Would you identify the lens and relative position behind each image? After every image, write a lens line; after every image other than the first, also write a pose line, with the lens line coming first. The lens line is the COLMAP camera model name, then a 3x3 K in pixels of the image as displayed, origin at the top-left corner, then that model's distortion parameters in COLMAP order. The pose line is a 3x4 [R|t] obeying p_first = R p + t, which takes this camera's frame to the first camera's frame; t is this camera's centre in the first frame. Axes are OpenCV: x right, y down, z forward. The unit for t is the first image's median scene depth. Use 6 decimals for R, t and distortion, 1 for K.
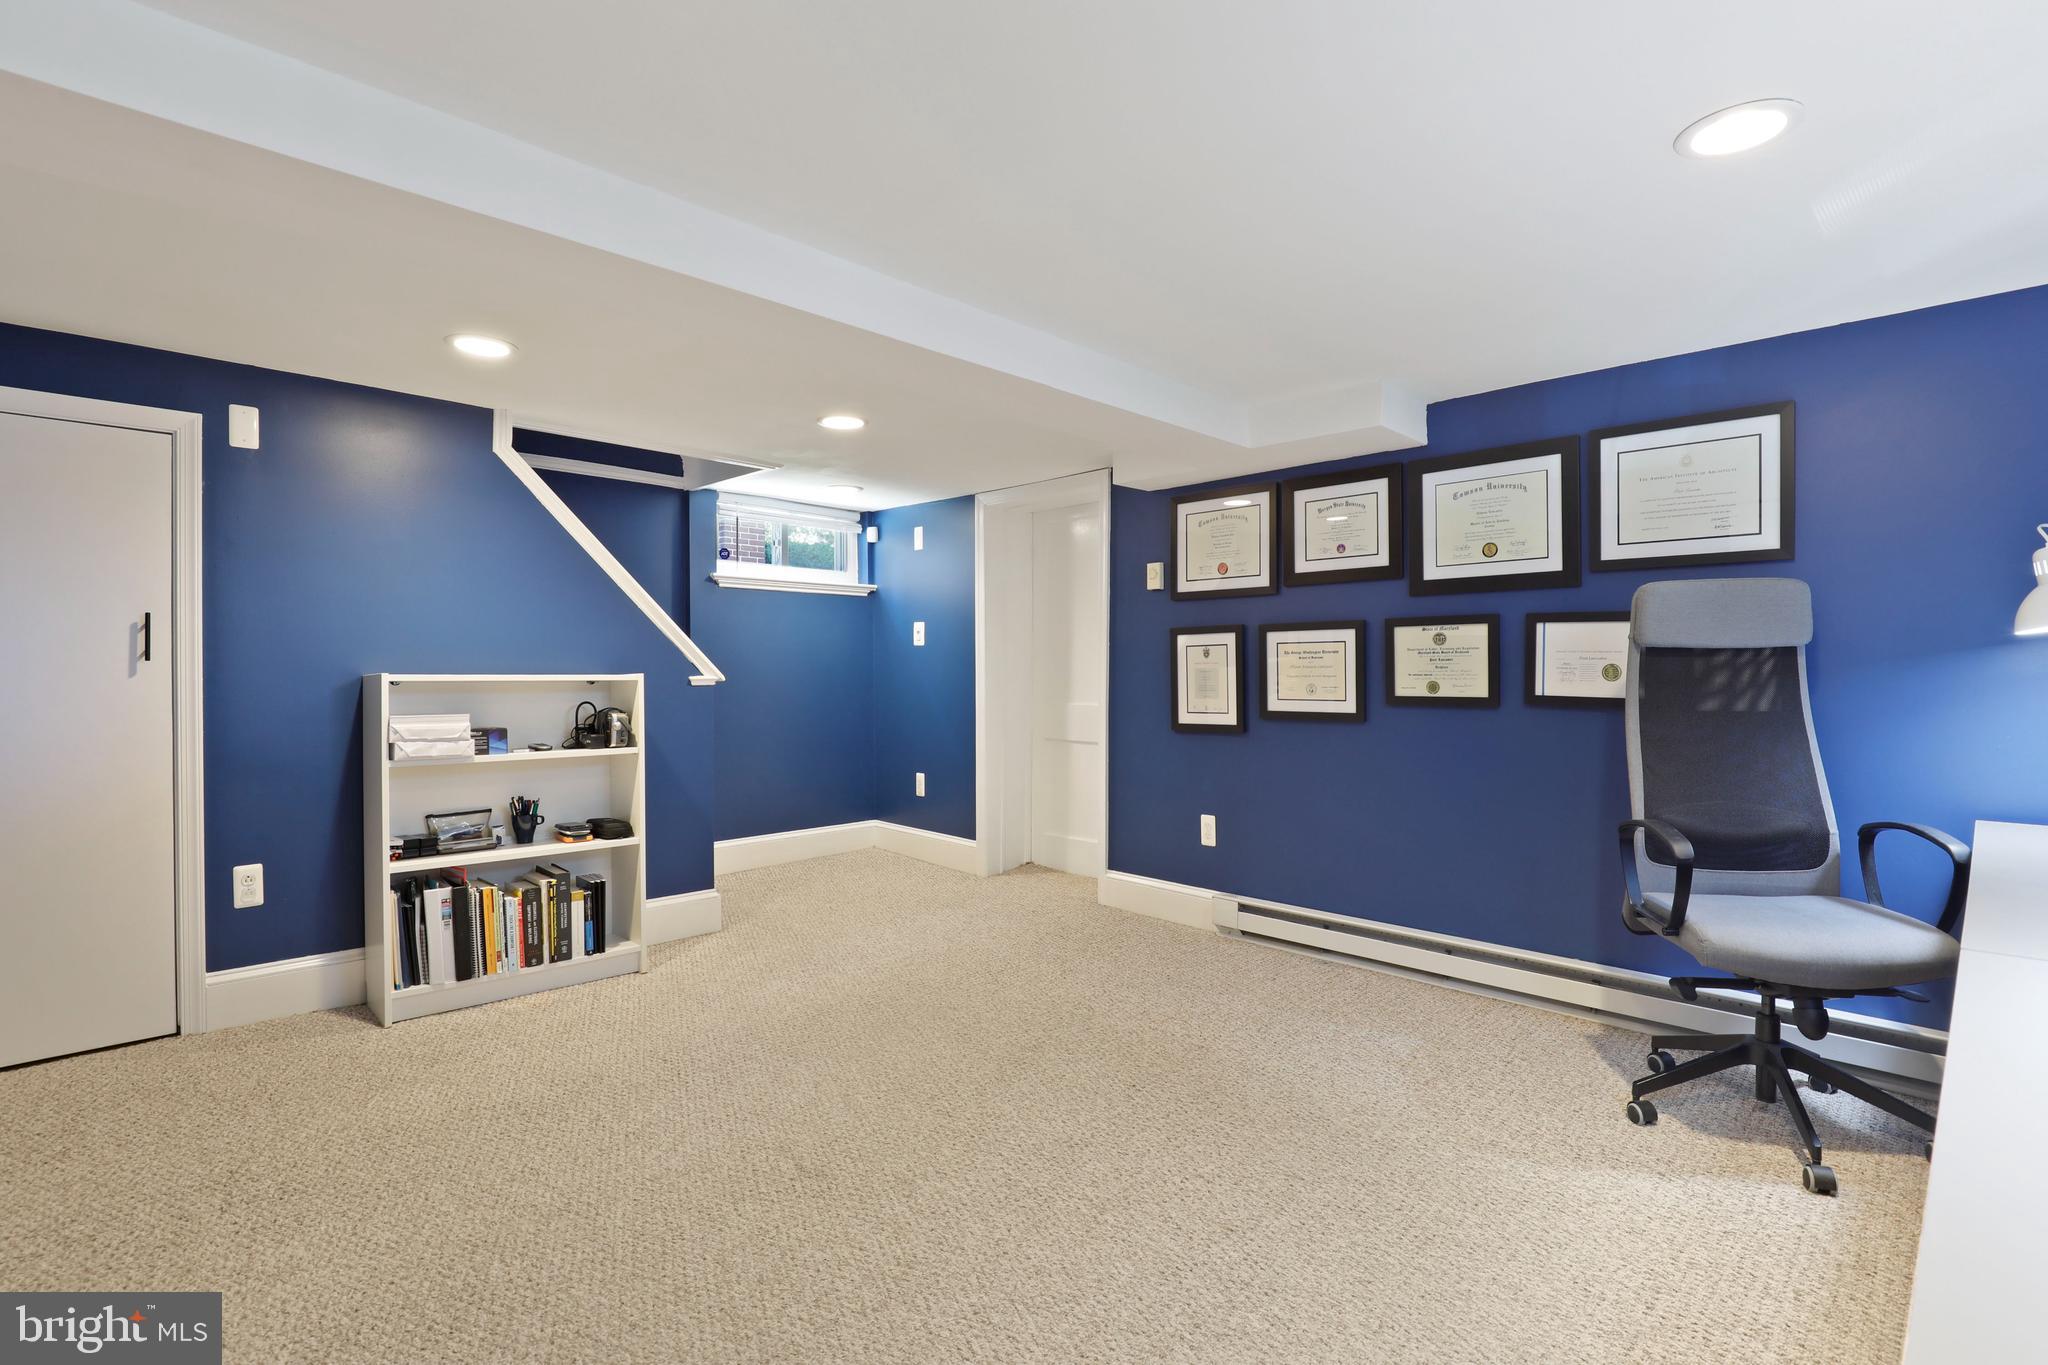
lens RADIAL K [[959.1, 0, 1025.9], [0, 959.1, 665.4], [0, 0, 1]] dist [-0.018796, 0.000183]
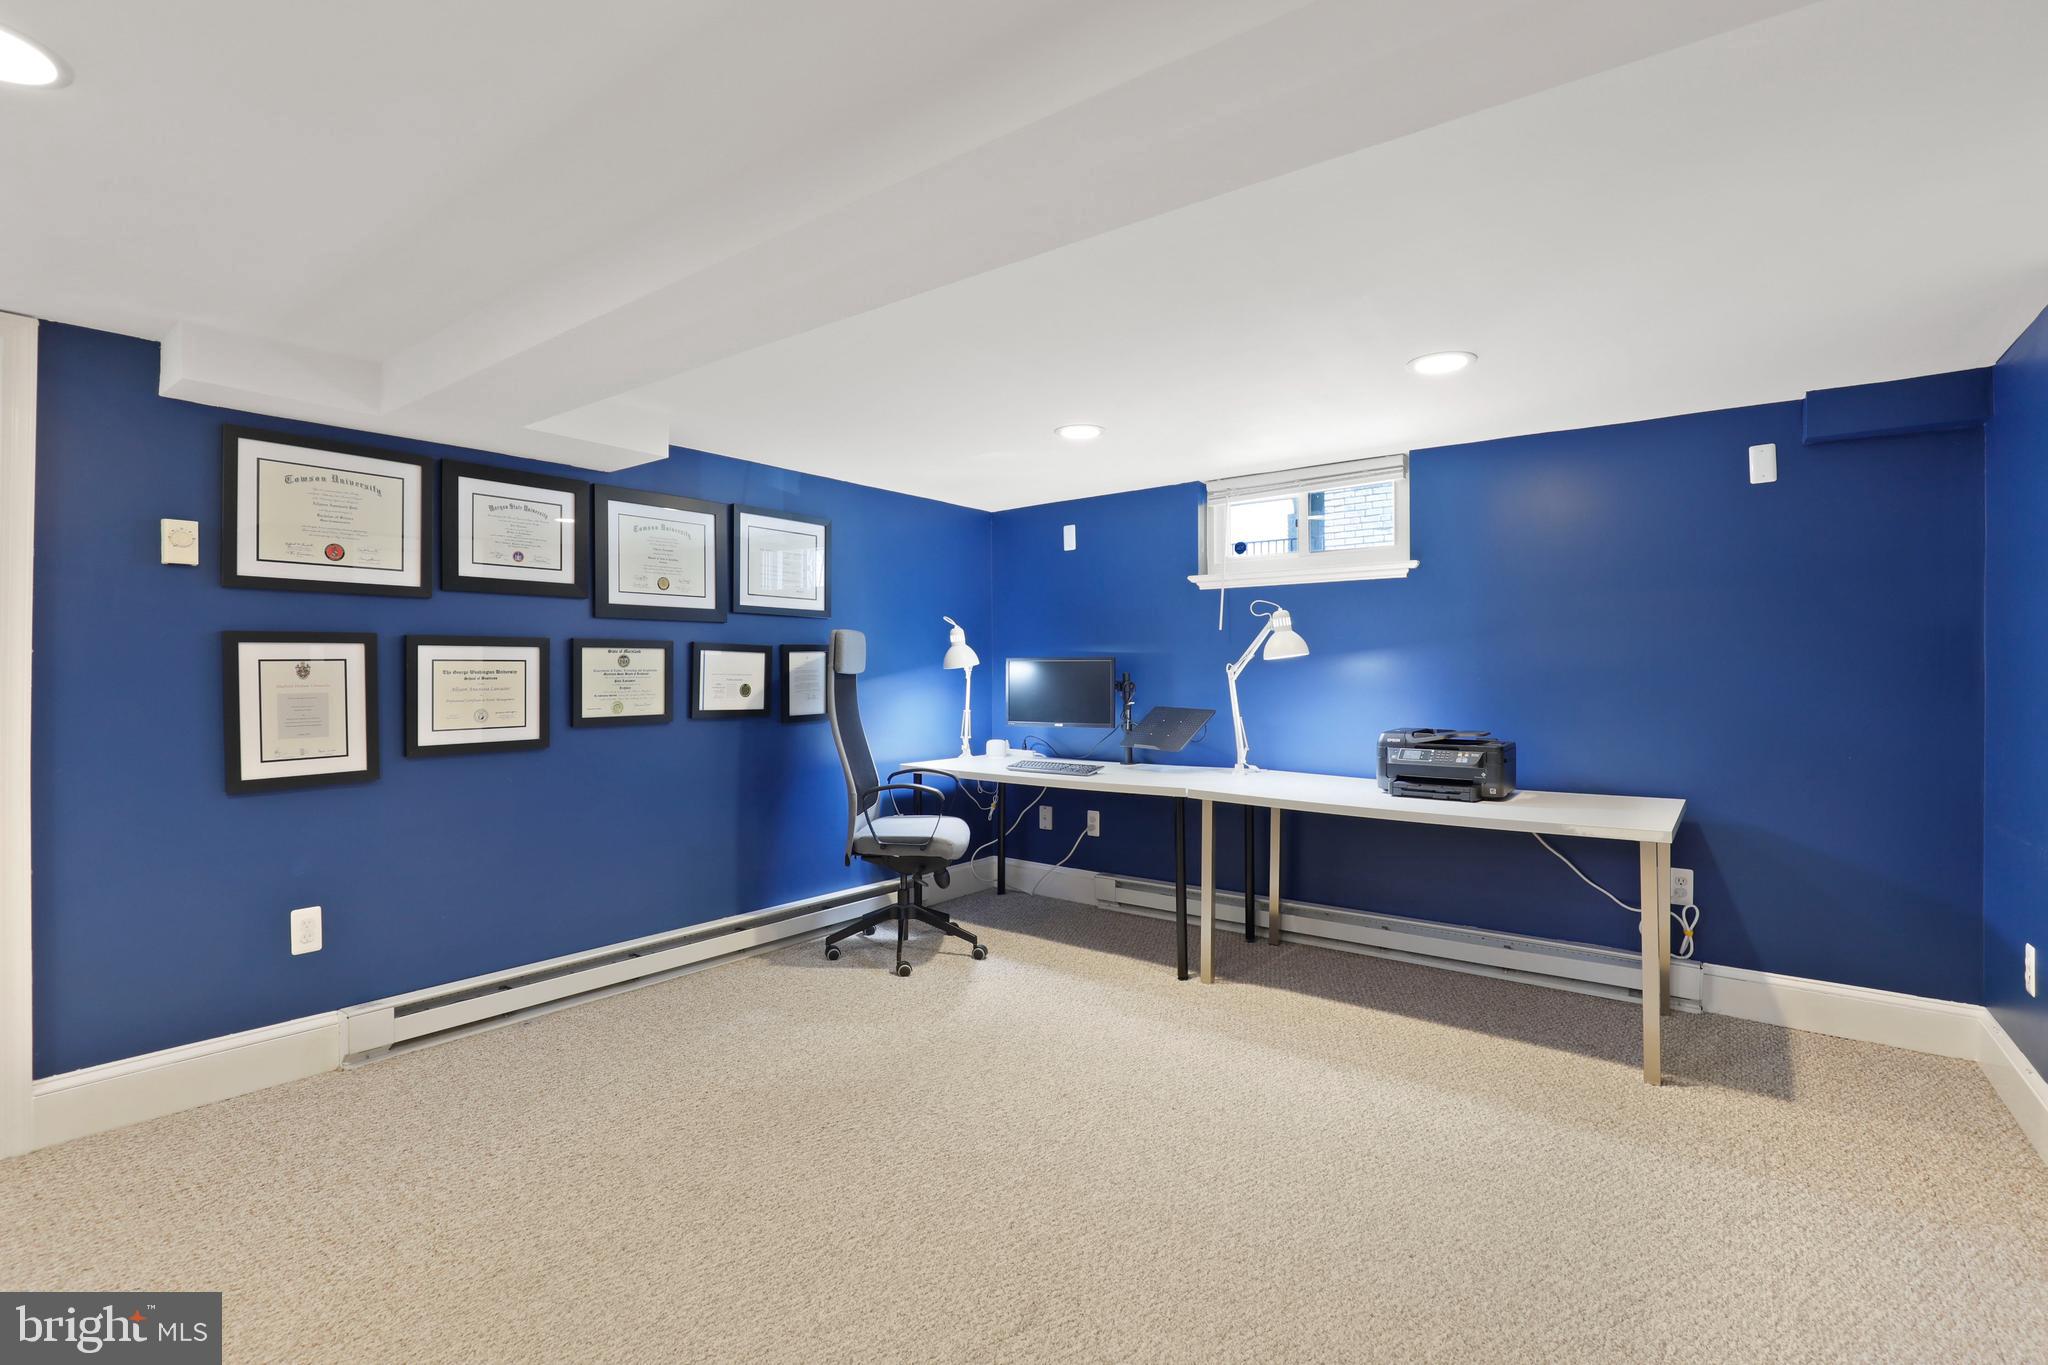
lens RADIAL K [[947.4, 0, 1018.2], [0, 947.4, 661.4], [0, 0, 1]] dist [-0.016474, 0.000188]
pose [[-0.128906, 0.012853, 0.991573, -0.617475], [-0.001786, 0.999911, -0.013193, -0.013625], [-0.991655, -0.003471, -0.128872, 0.665083]]
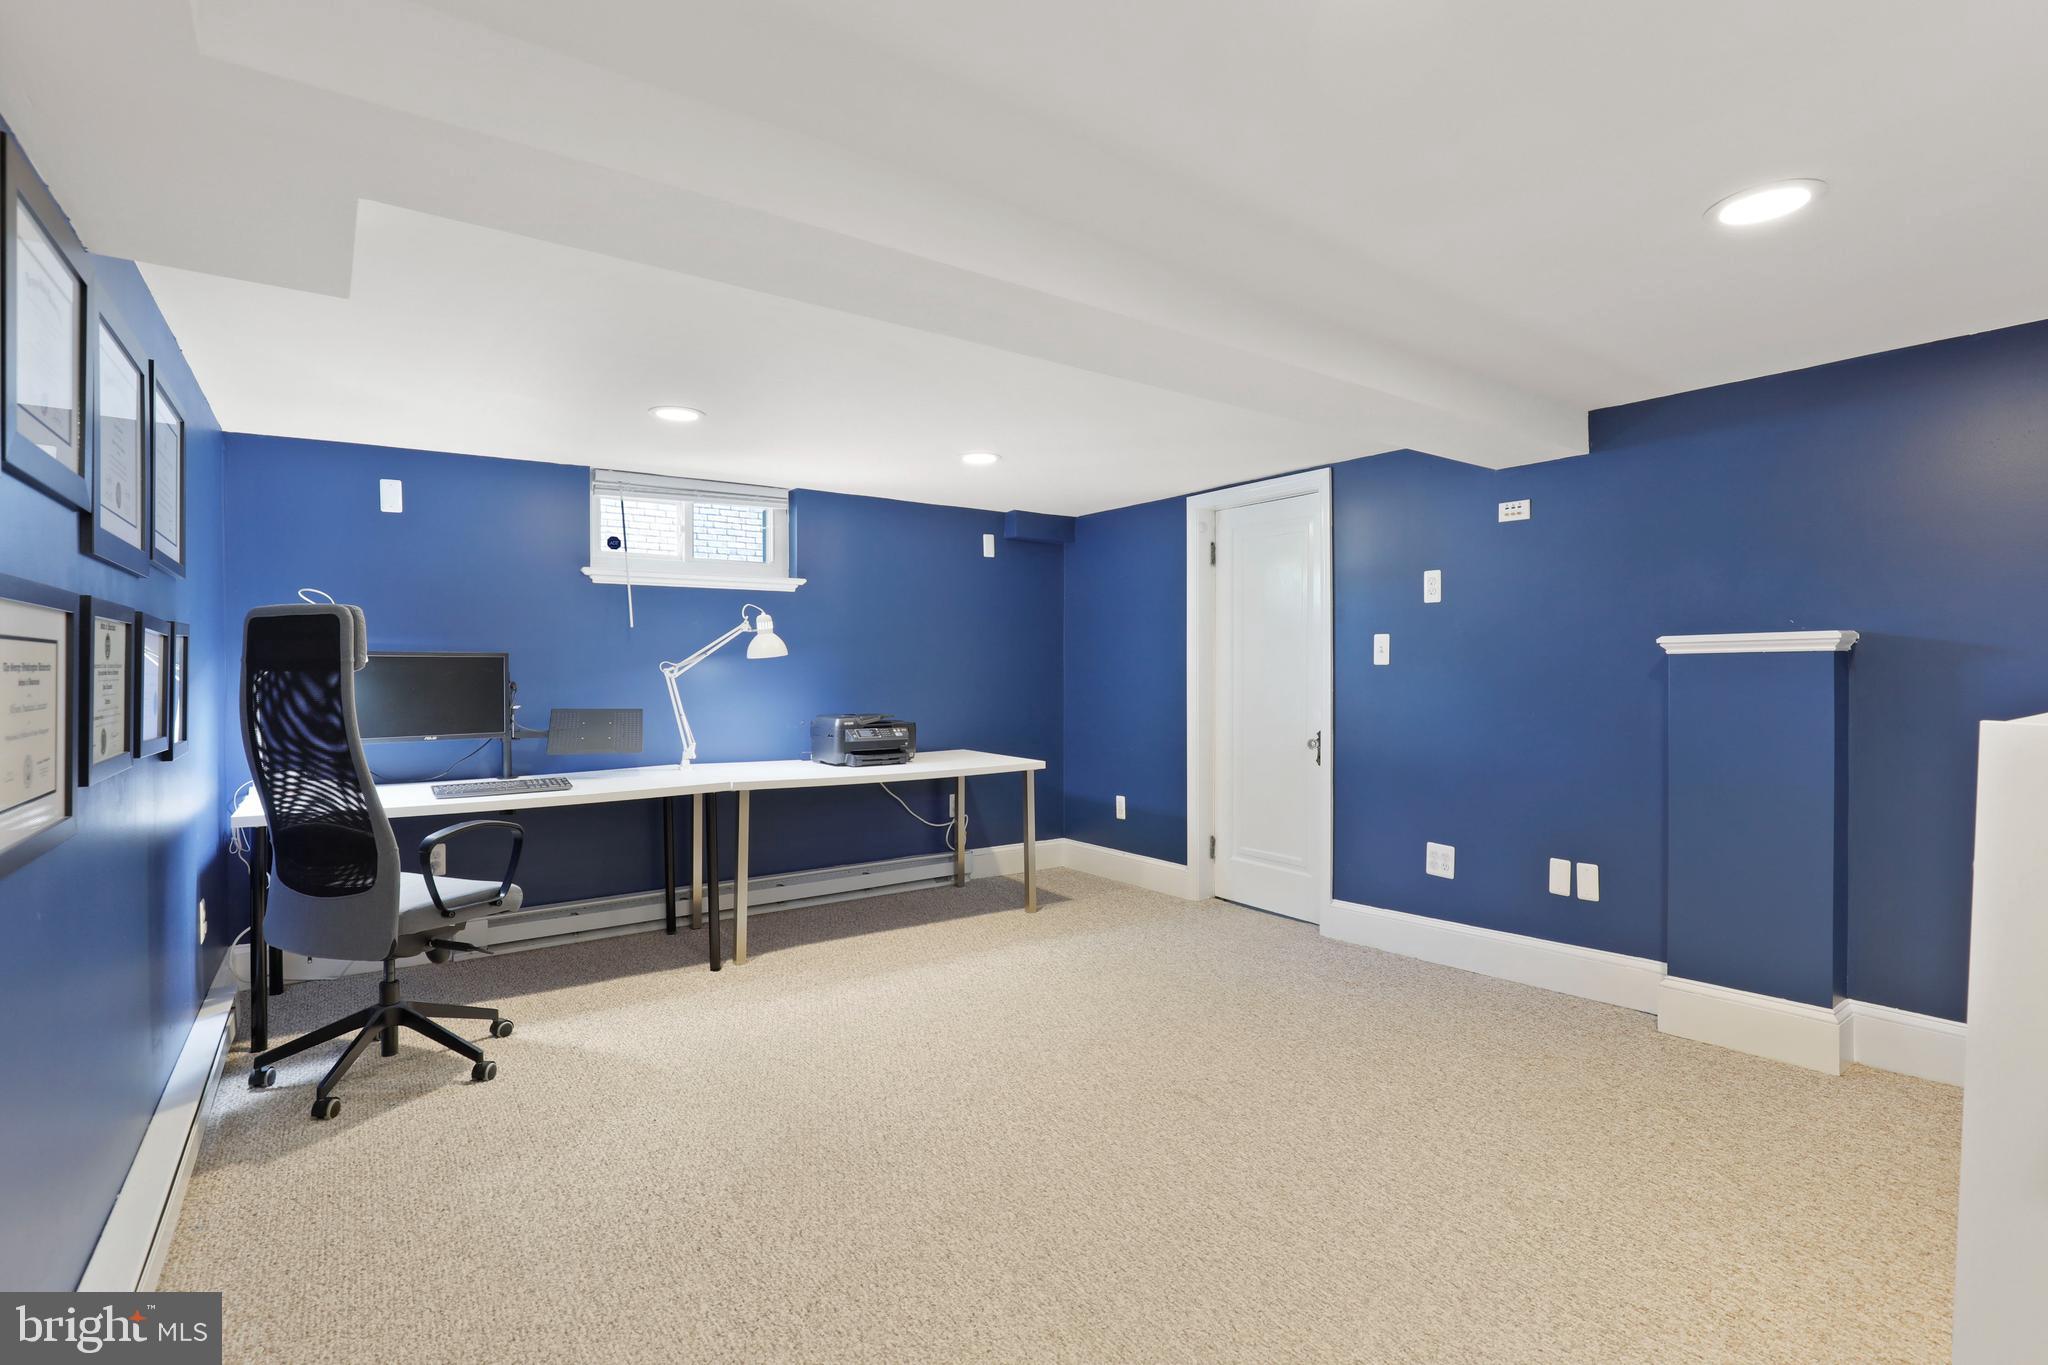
lens RADIAL K [[959.1, 0, 1025.9], [0, 959.1, 665.4], [0, 0, 1]] dist [-0.018796, 0.000183]
pose [[-0.987810, 0.006612, 0.155521, -0.129166], [0.005400, 0.999952, -0.008209, -0.010377], [-0.155568, -0.007269, -0.987799, 1.345429]]
